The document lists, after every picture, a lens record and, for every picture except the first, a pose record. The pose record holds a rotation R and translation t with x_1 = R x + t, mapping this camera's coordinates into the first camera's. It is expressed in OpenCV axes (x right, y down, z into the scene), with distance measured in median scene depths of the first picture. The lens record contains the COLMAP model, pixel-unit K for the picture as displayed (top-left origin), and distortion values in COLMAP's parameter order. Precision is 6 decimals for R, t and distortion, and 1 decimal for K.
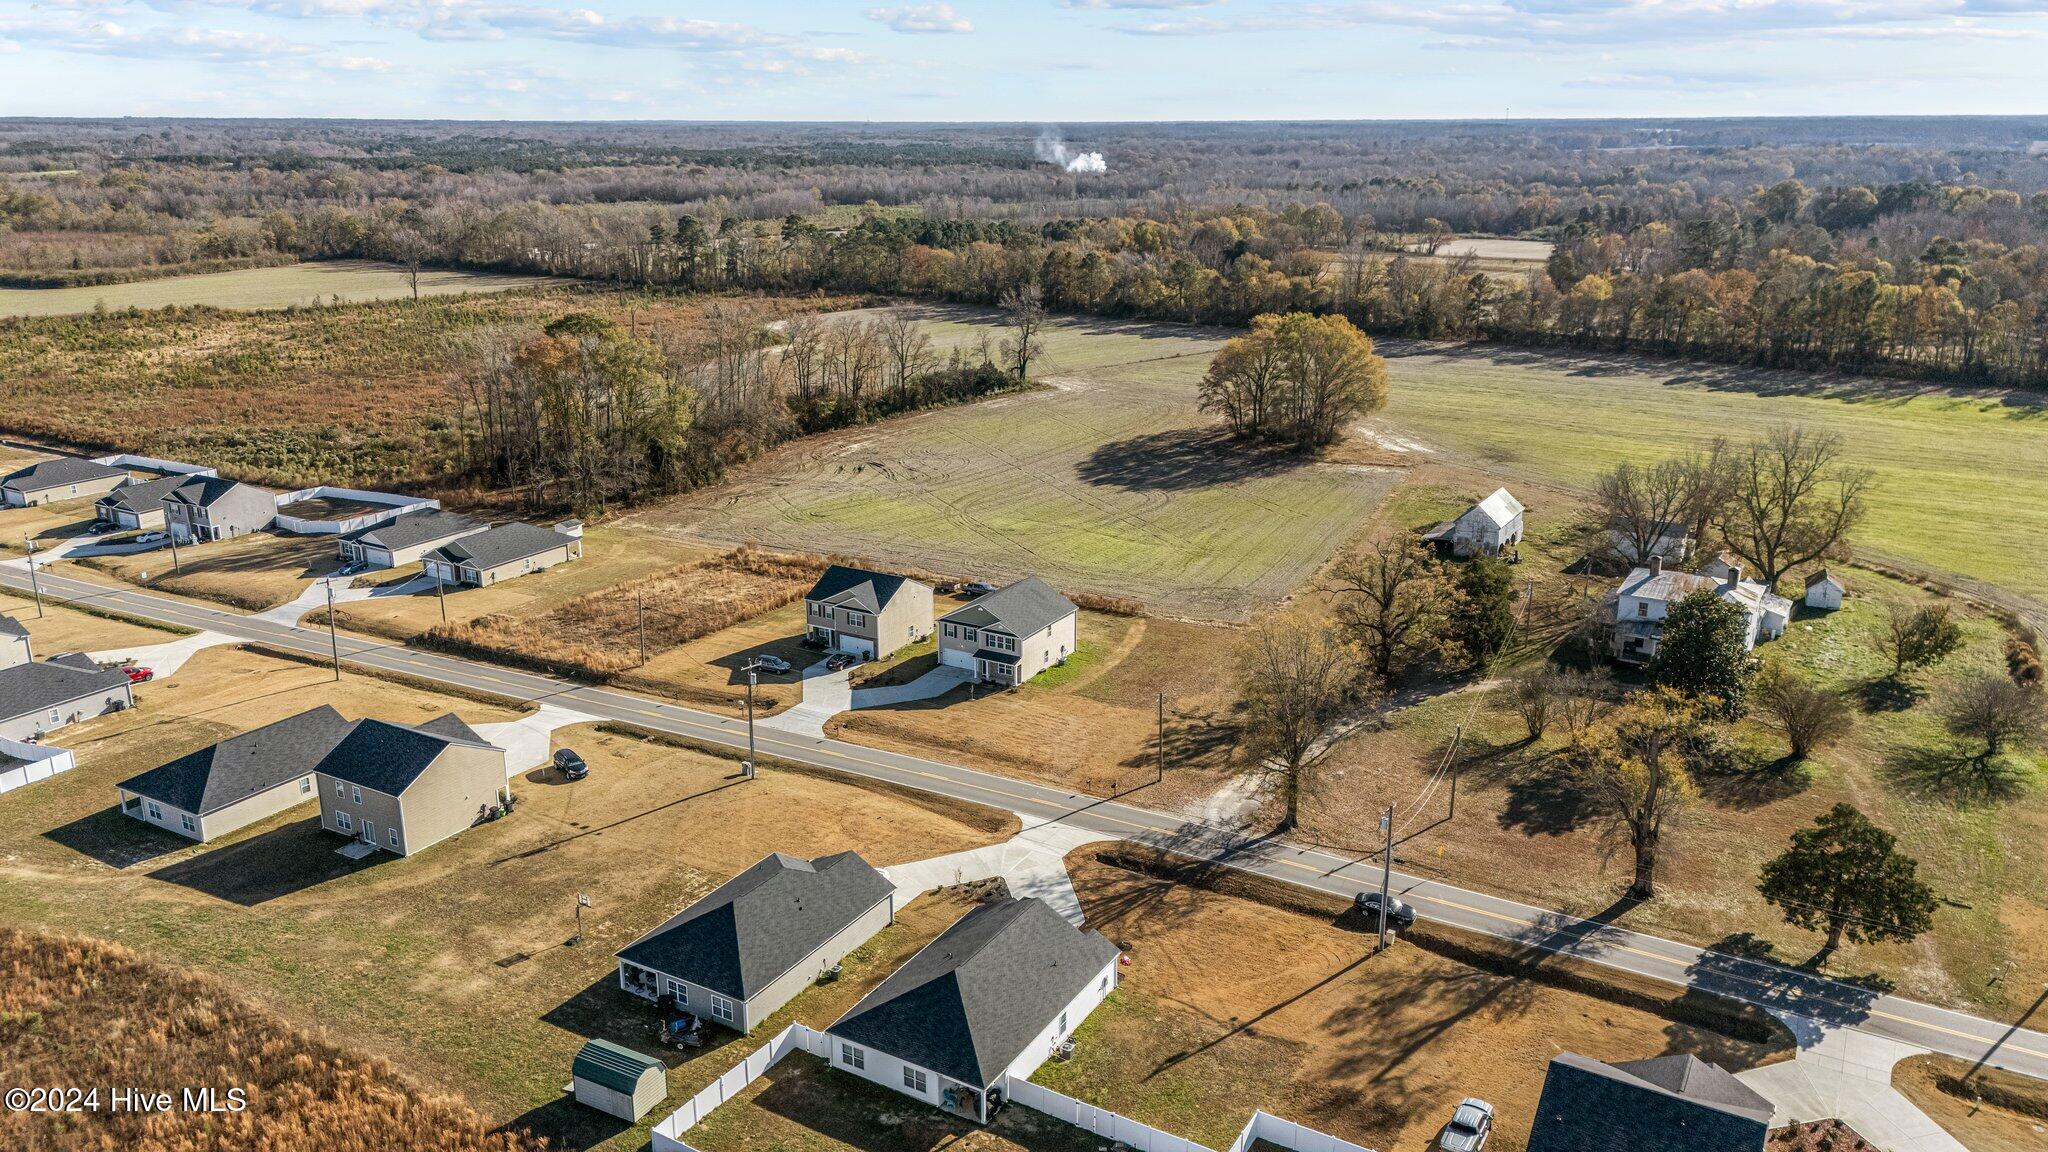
lens RADIAL K [[1461.1, 0, 1018.4], [0, 1461.1, 571.5], [0, 0, 1]] dist [0.048037, -0.002394]
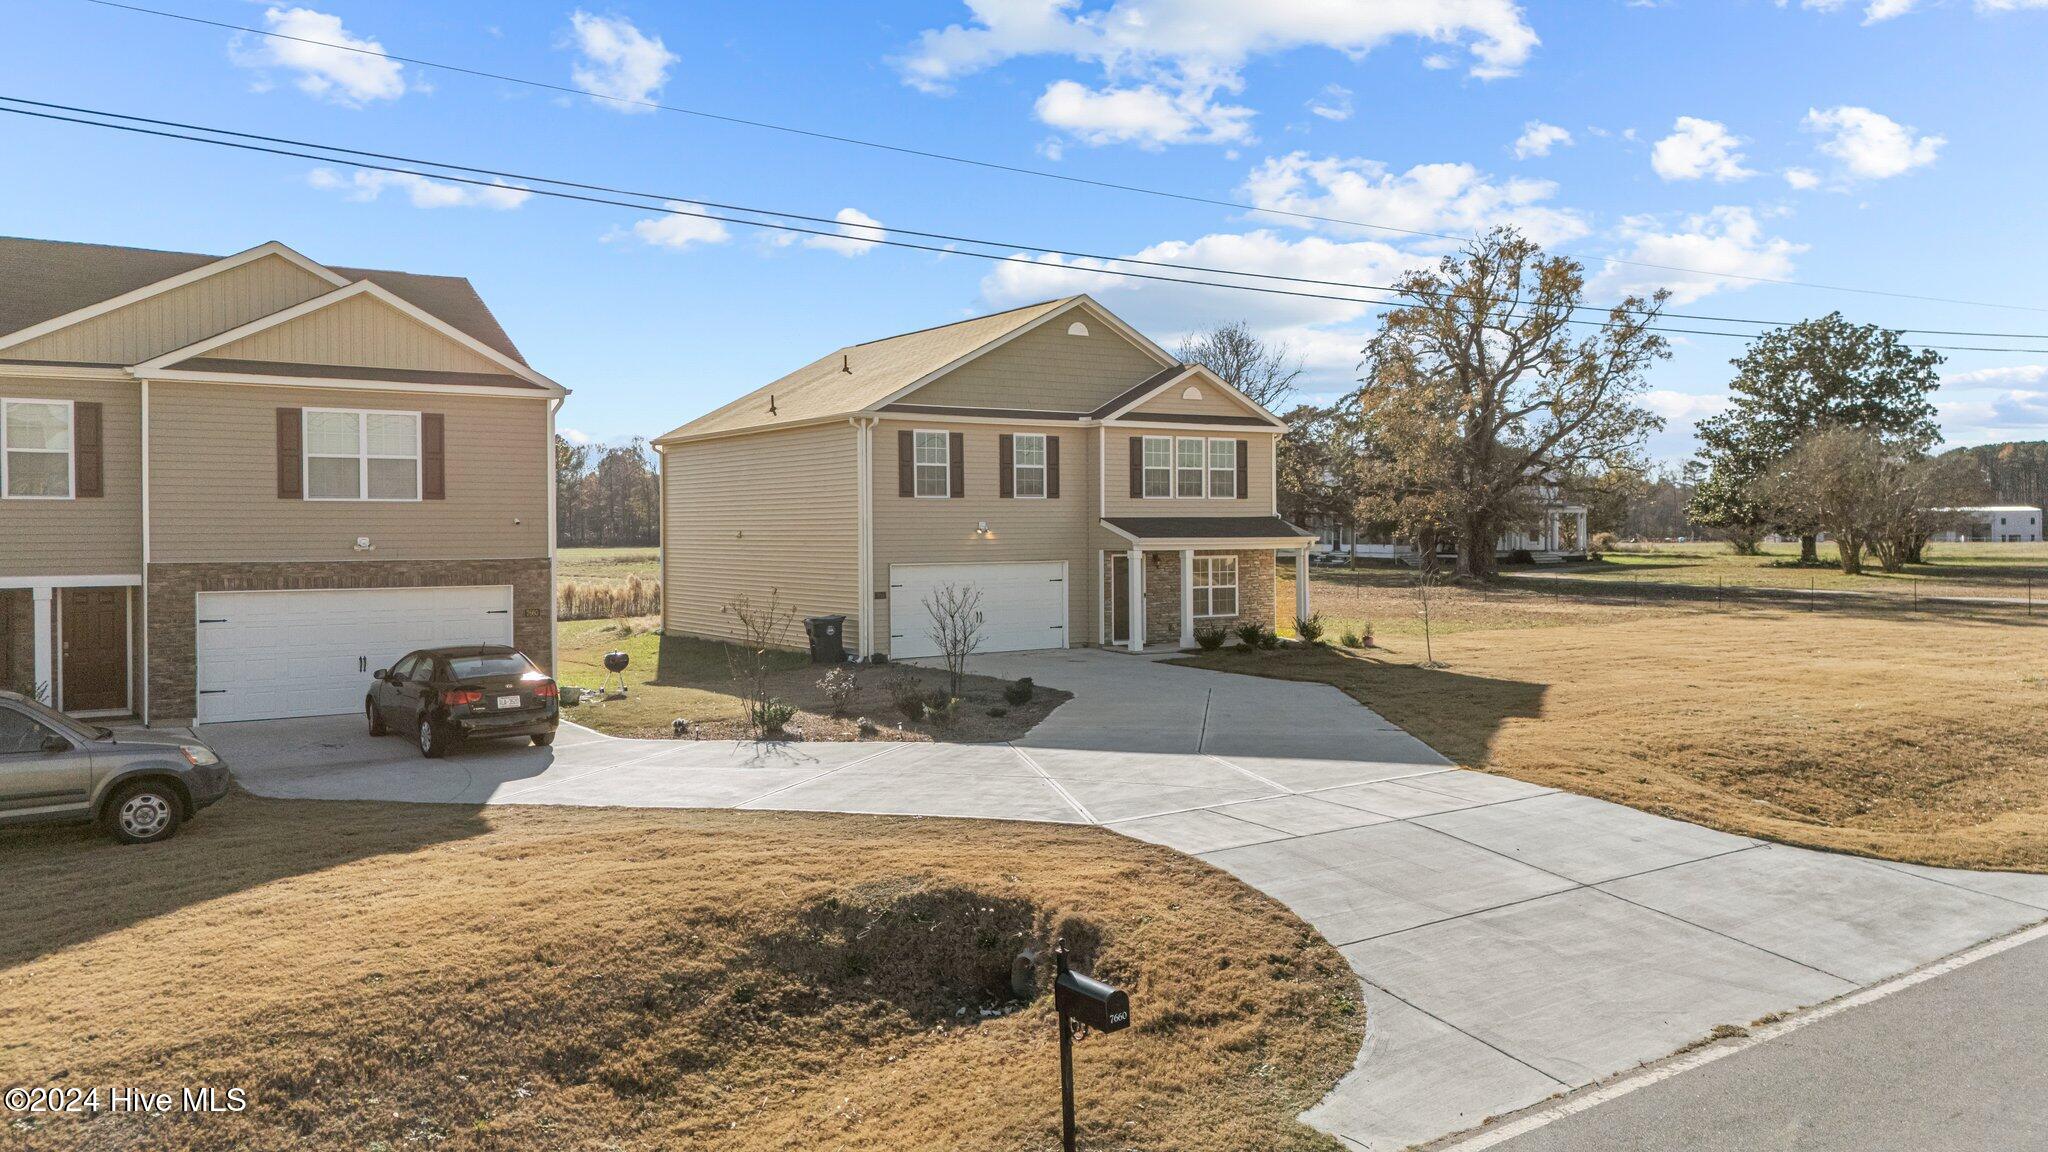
lens RADIAL K [[1461.1, 0, 1018.4], [0, 1461.1, 571.5], [0, 0, 1]] dist [0.048037, -0.002394]
pose [[0.423030, -0.023840, 0.905802, -0.213544], [0.259878, 0.960850, -0.096080, 0.074110], [-0.868049, 0.276043, 0.412663, 0.889636]]
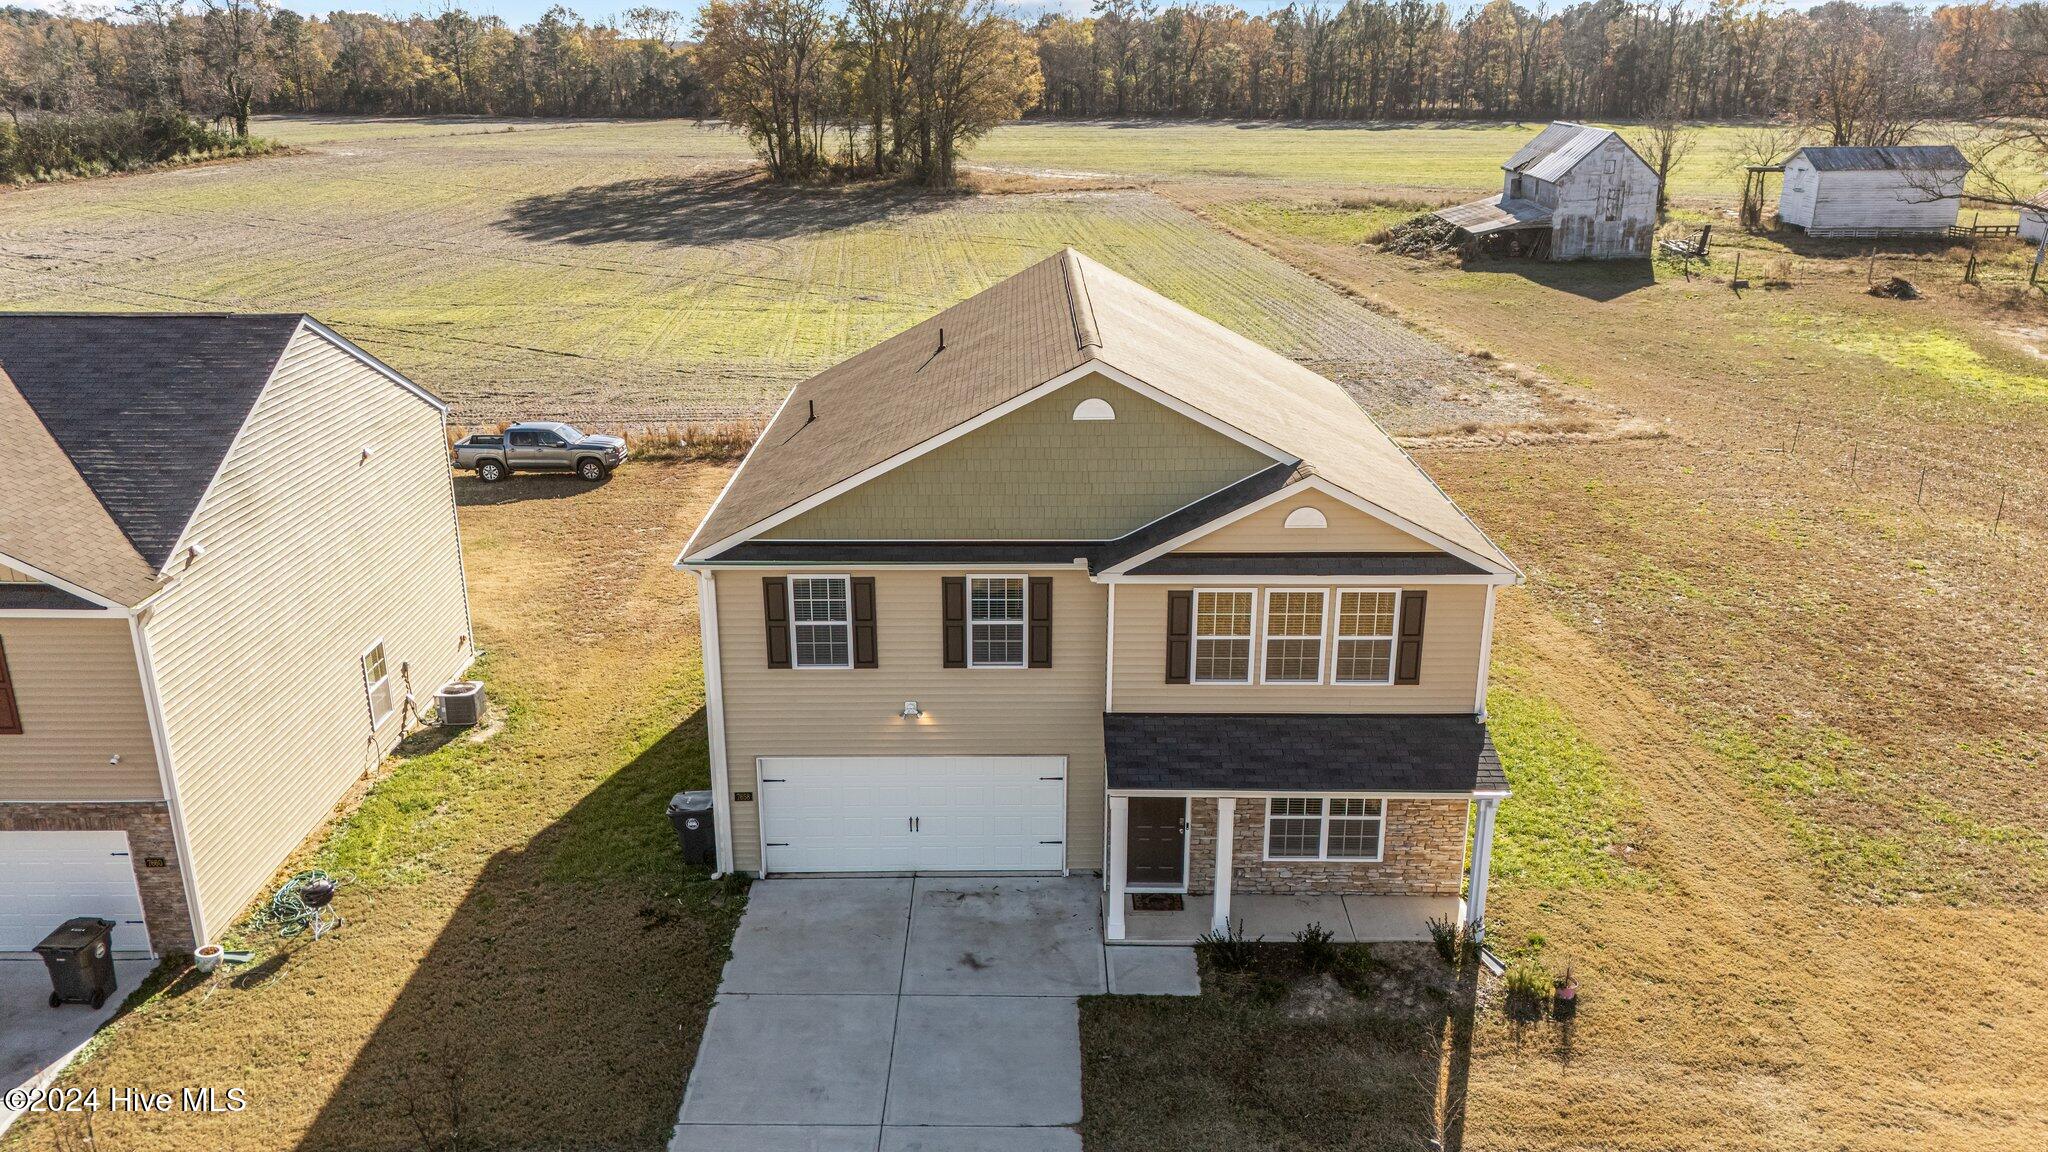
lens RADIAL K [[1461.1, 0, 1018.4], [0, 1461.1, 571.5], [0, 0, 1]] dist [0.048037, -0.002394]
pose [[0.855993, -0.164187, 0.490223, -0.092812], [0.142180, 0.986429, 0.082113, 0.026820], [-0.497052, -0.000589, 0.867721, 0.853869]]
